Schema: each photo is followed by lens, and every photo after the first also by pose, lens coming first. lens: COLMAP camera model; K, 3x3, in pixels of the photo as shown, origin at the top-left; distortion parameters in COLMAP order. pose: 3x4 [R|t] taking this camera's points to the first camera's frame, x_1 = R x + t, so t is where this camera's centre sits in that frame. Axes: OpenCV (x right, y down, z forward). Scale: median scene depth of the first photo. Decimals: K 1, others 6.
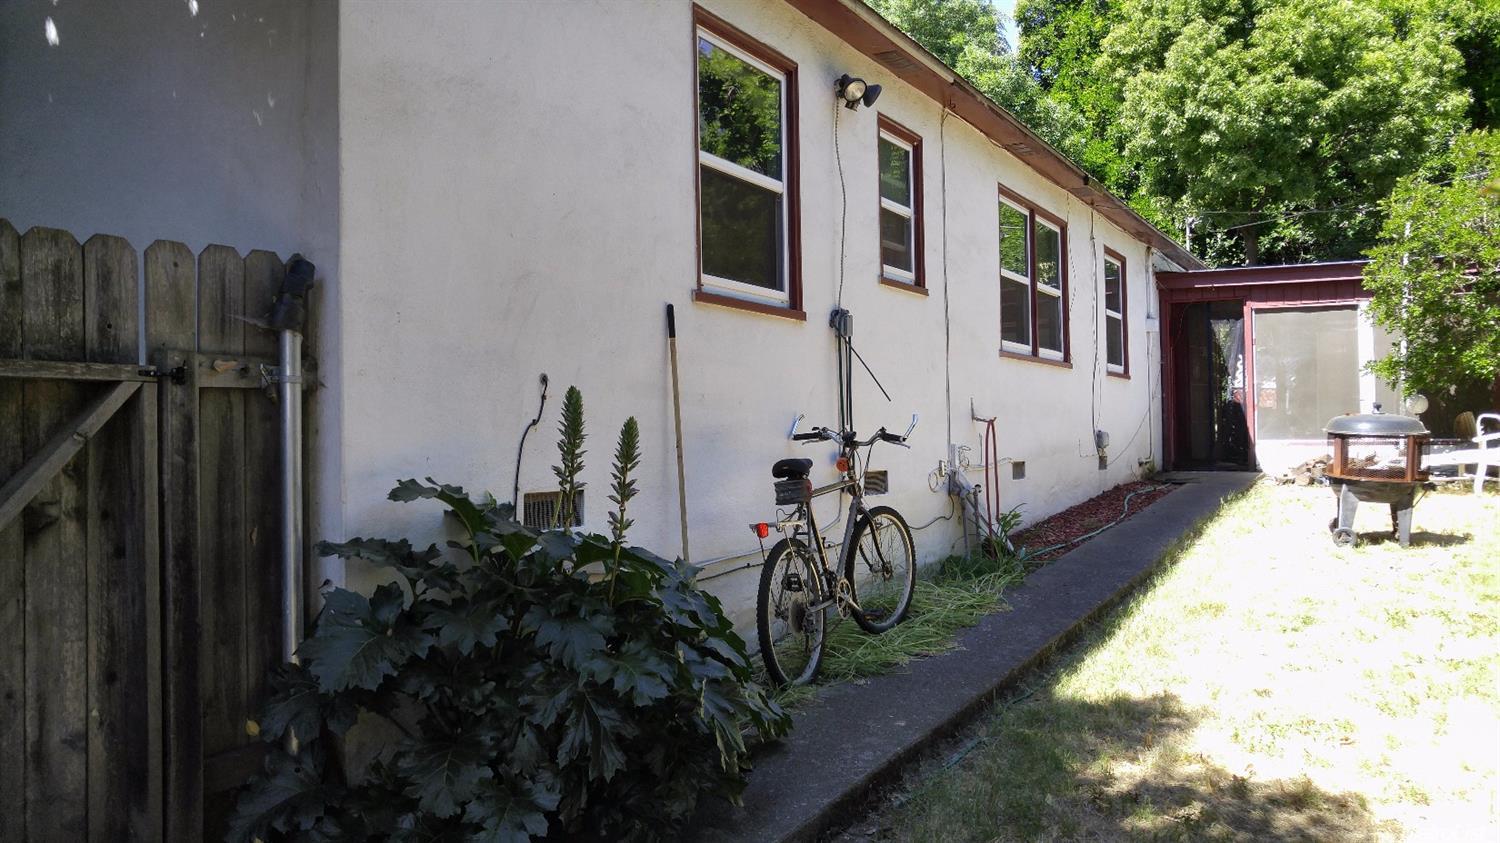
lens RADIAL K [[1115.3, 0, 738.8], [0, 1115.3, 413.0], [0, 0, 1]] dist [-0.004983, 0.040038]
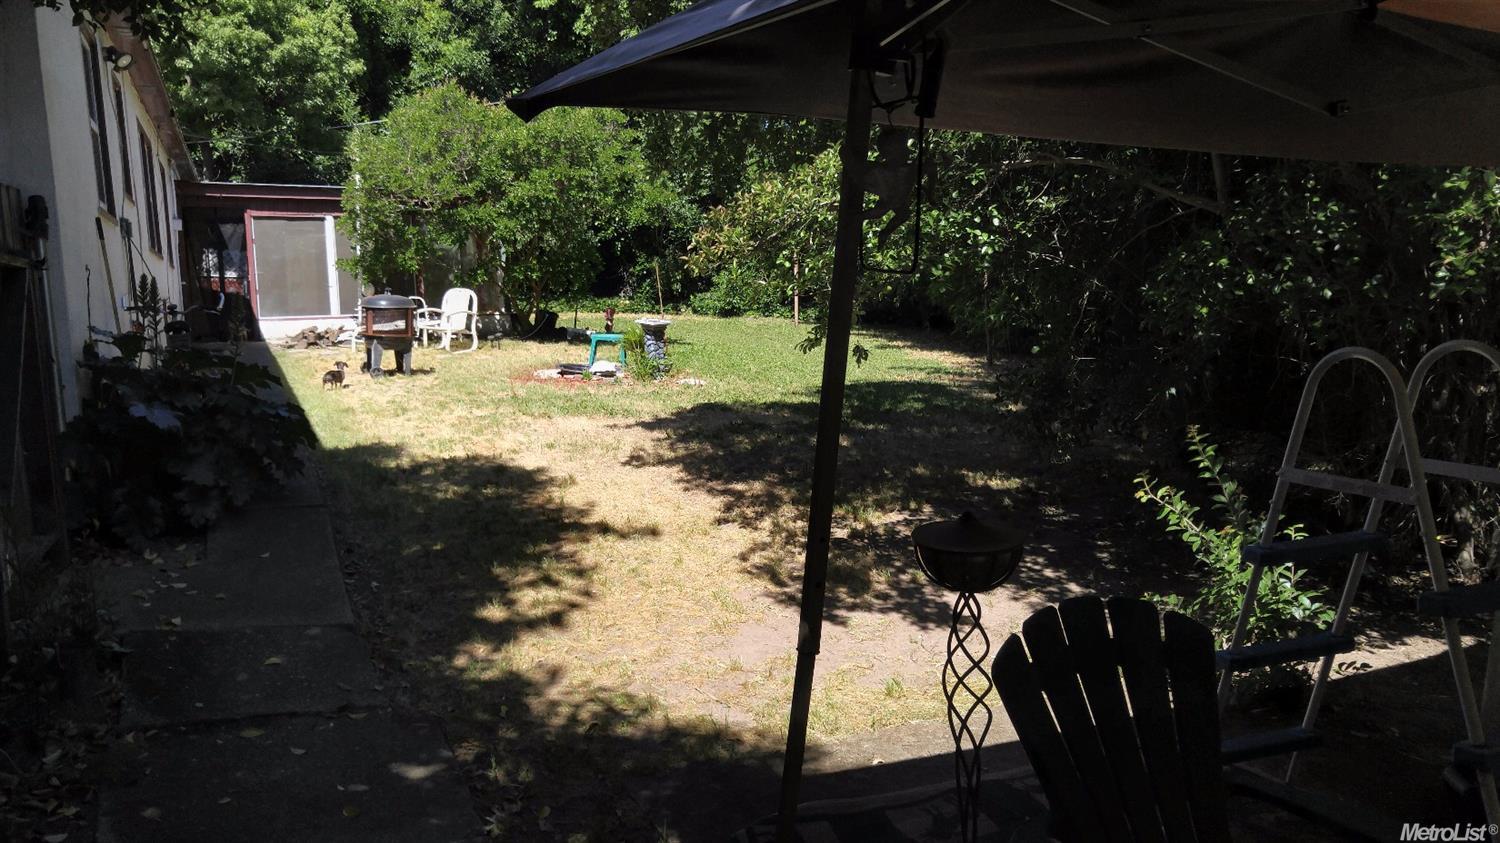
lens RADIAL K [[1115.3, 0, 738.8], [0, 1115.3, 413.0], [0, 0, 1]] dist [-0.004983, 0.040038]
pose [[0.561806, -0.087359, 0.822644, -0.262979], [0.004204, 0.994697, 0.102759, 0.003456], [-0.827258, -0.054272, 0.559194, -0.176822]]
